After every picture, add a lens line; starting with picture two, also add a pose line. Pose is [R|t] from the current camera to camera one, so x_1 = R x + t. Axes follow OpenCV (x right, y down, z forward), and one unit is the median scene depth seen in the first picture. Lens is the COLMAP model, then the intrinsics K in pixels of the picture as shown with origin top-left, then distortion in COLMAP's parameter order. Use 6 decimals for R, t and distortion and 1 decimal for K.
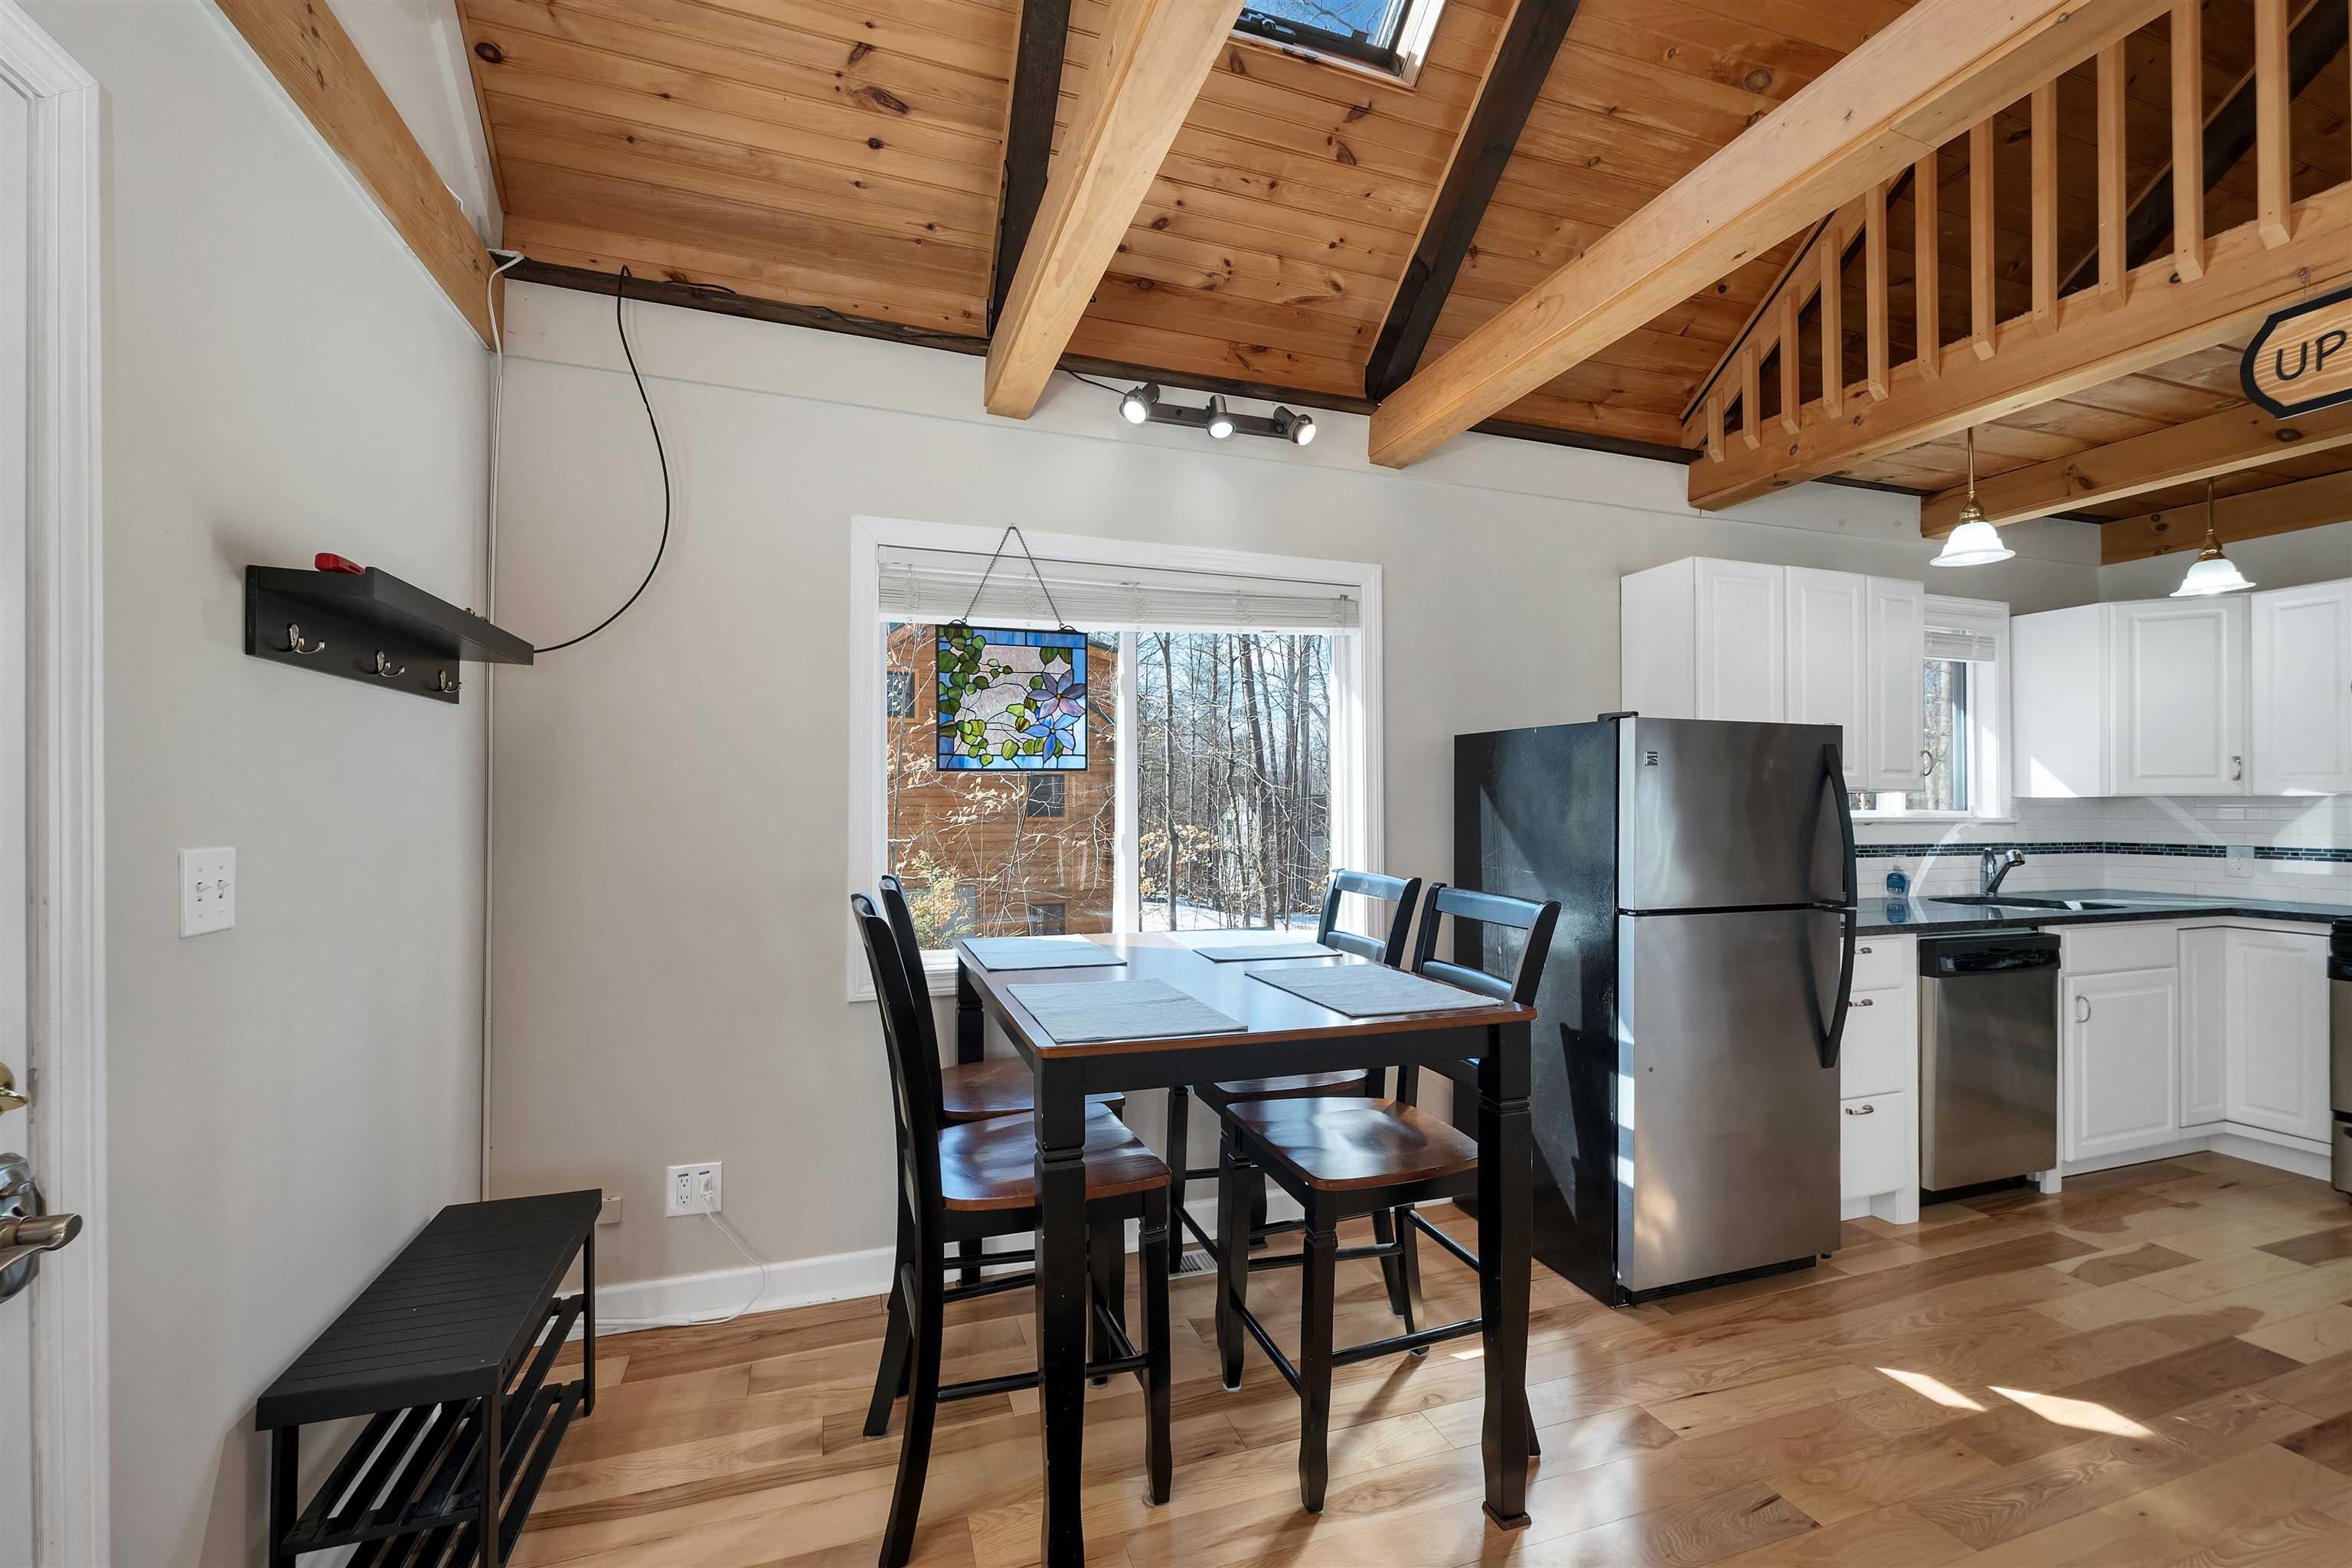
lens RADIAL K [[973.5, 0, 1169.6], [0, 973.5, 796.6], [0, 0, 1]] dist [0.001780, 0.000038]
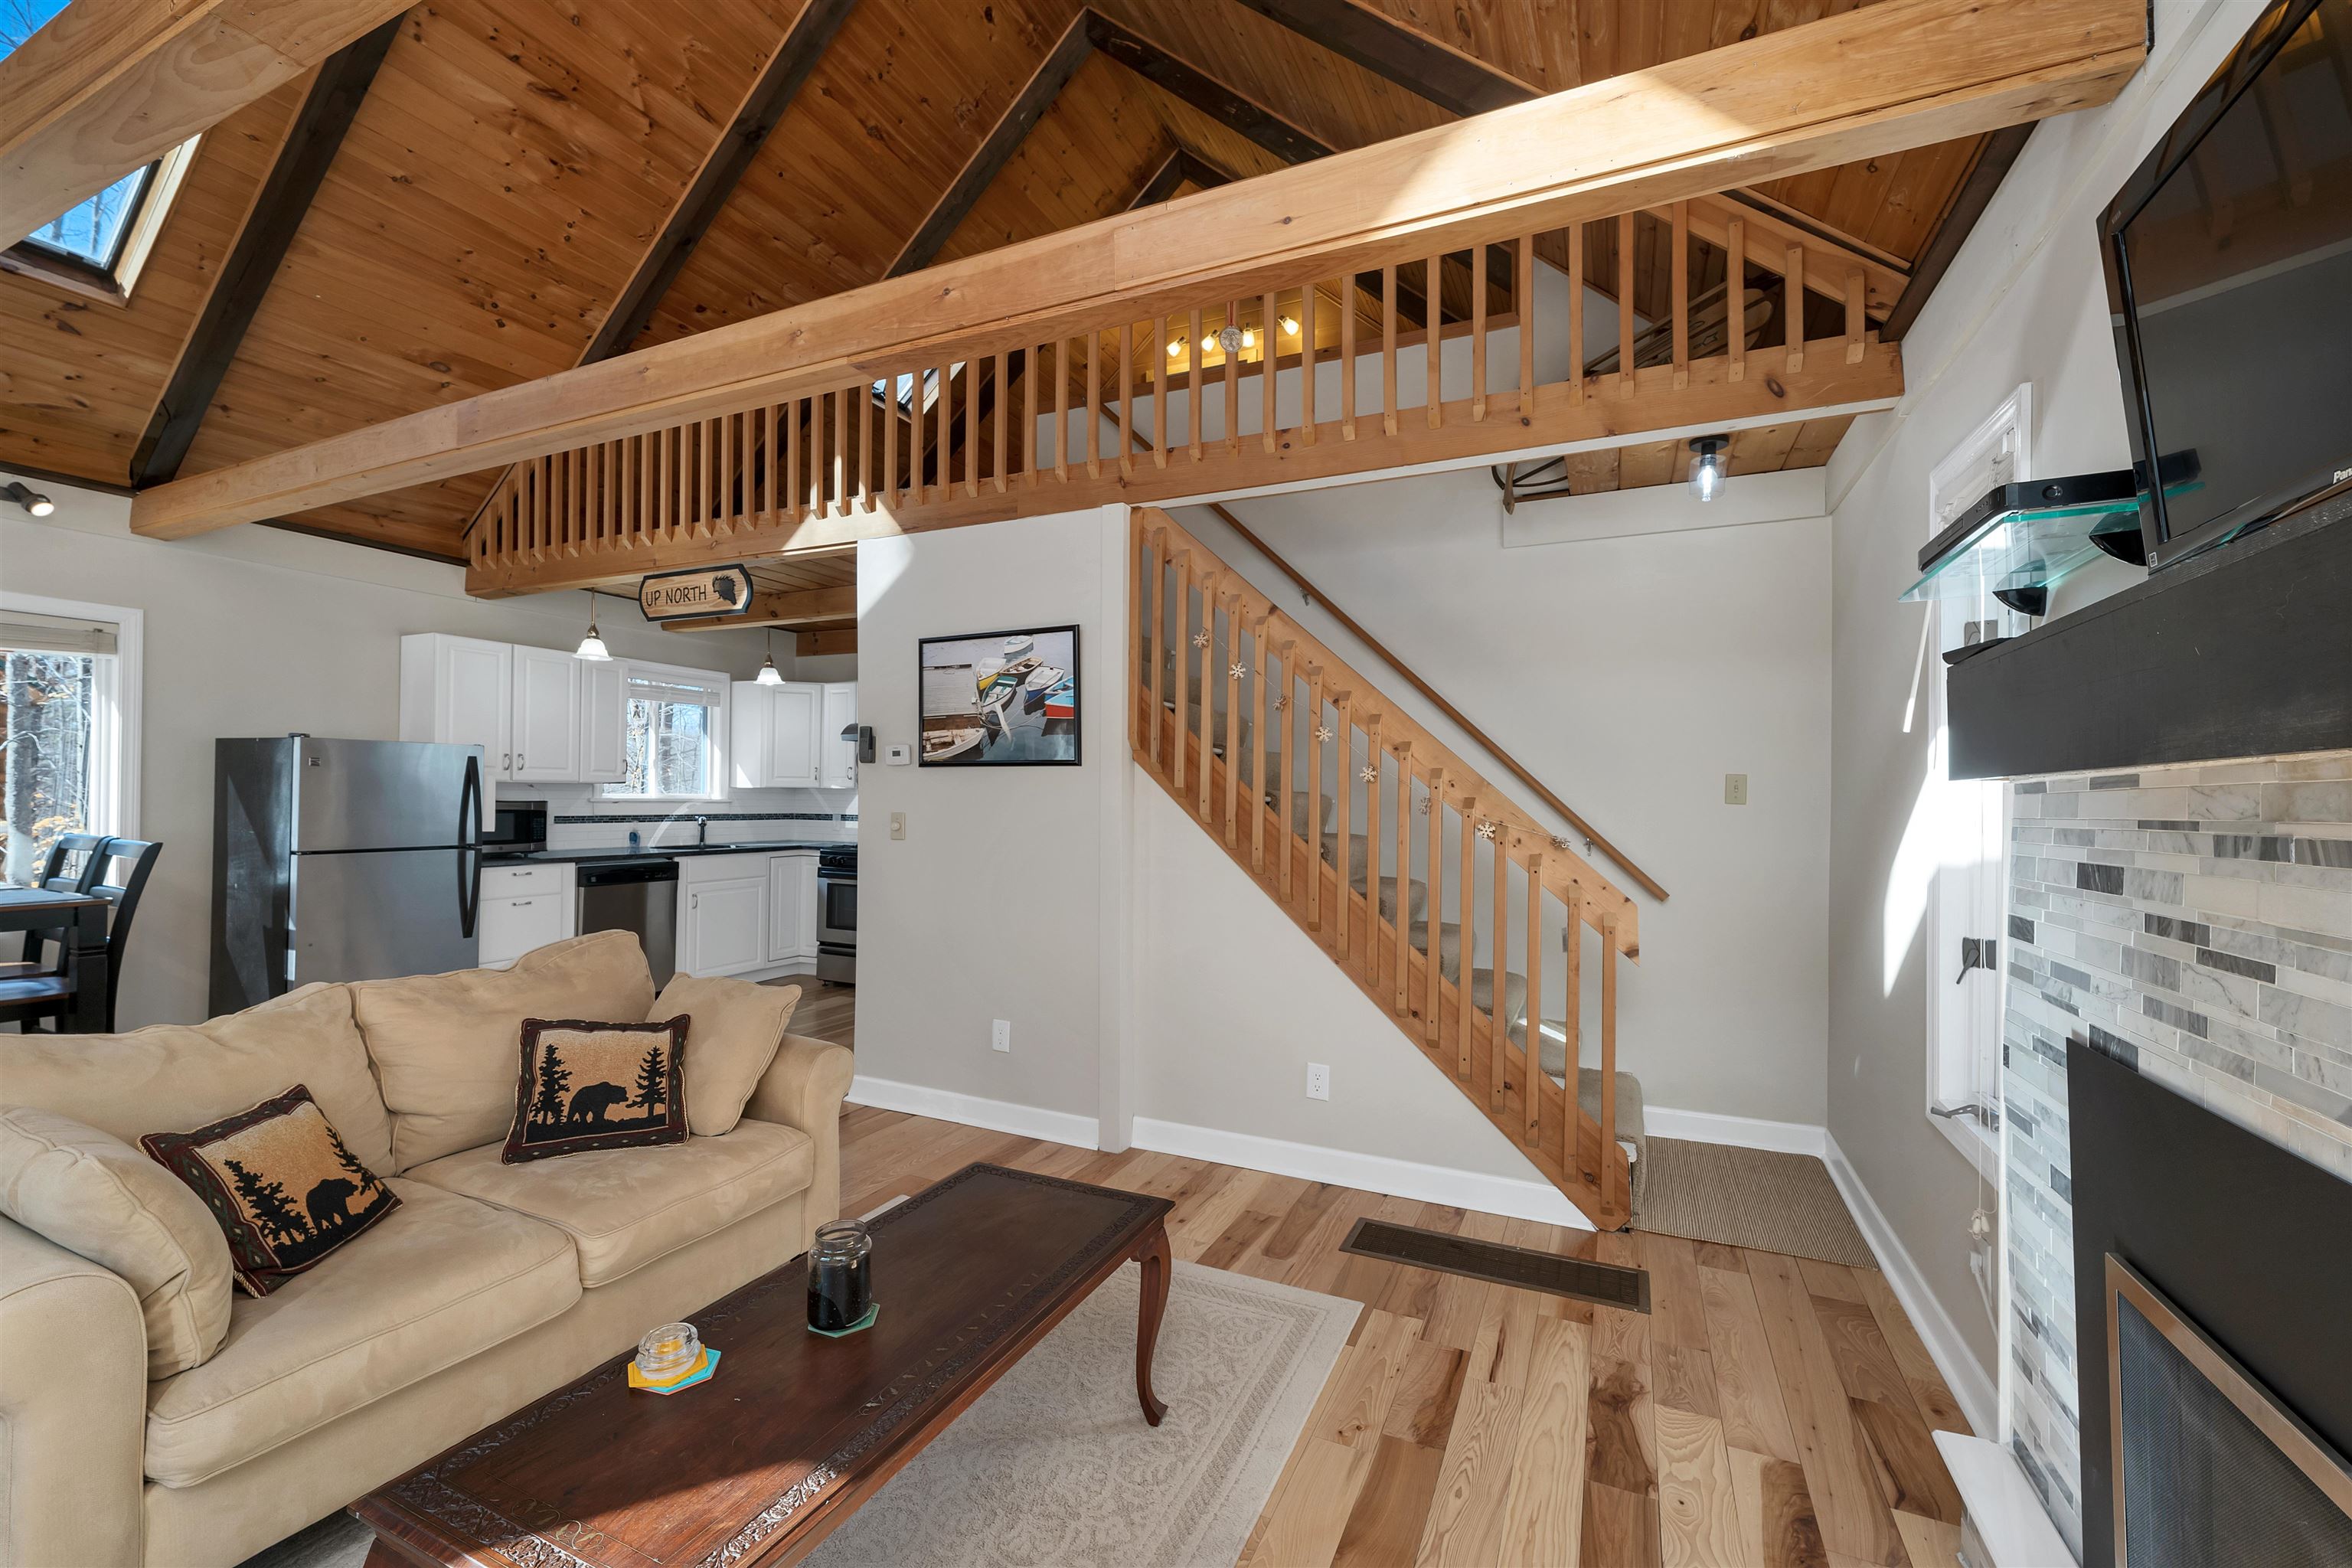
lens RADIAL K [[973.5, 0, 1174.6], [0, 973.5, 791.4], [0, 0, 1]] dist [0.001780, 0.000038]
pose [[0.698133, 0.008976, 0.715912, 0.263170], [-0.017045, 0.999846, 0.004086, -0.016768], [-0.715765, -0.015055, 0.698178, -1.030715]]
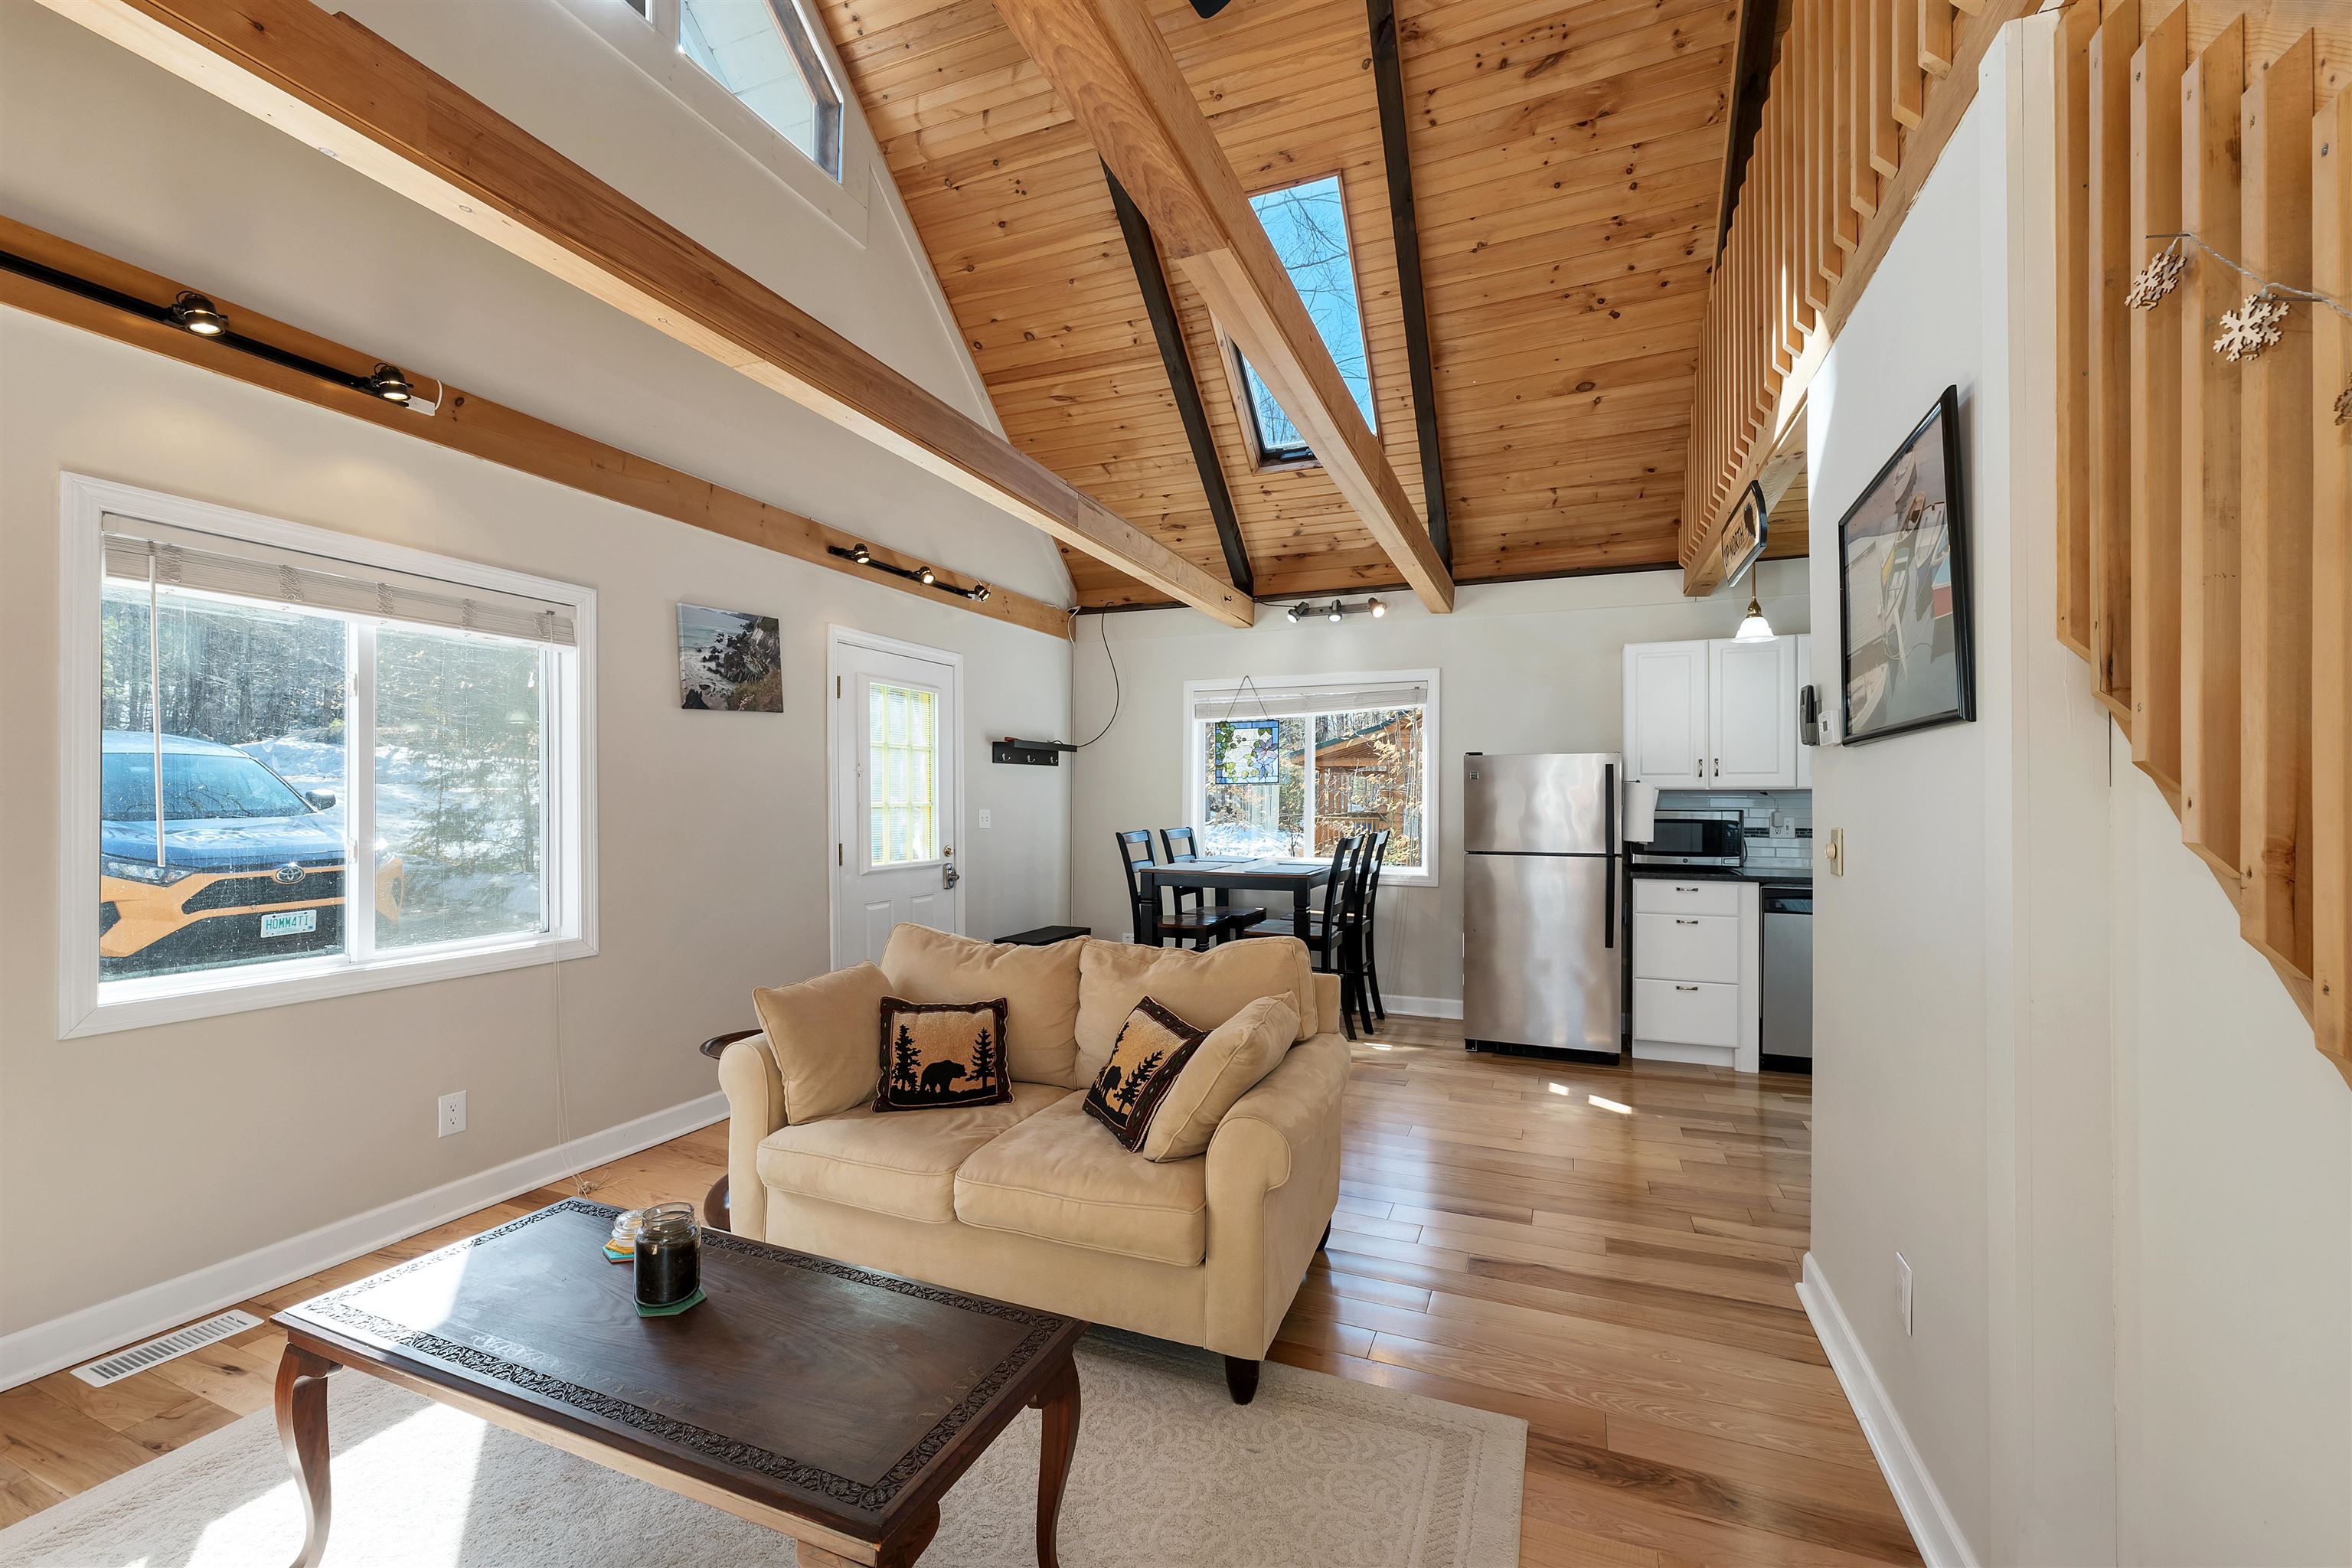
lens RADIAL K [[973.5, 0, 1159.1], [0, 973.5, 796.3], [0, 0, 1]] dist [0.001780, 0.000038]
pose [[0.747238, -0.002810, -0.664551, 1.093302], [0.007406, 0.999964, 0.004100, -0.007795], [0.664515, -0.007985, 0.747232, -0.759097]]
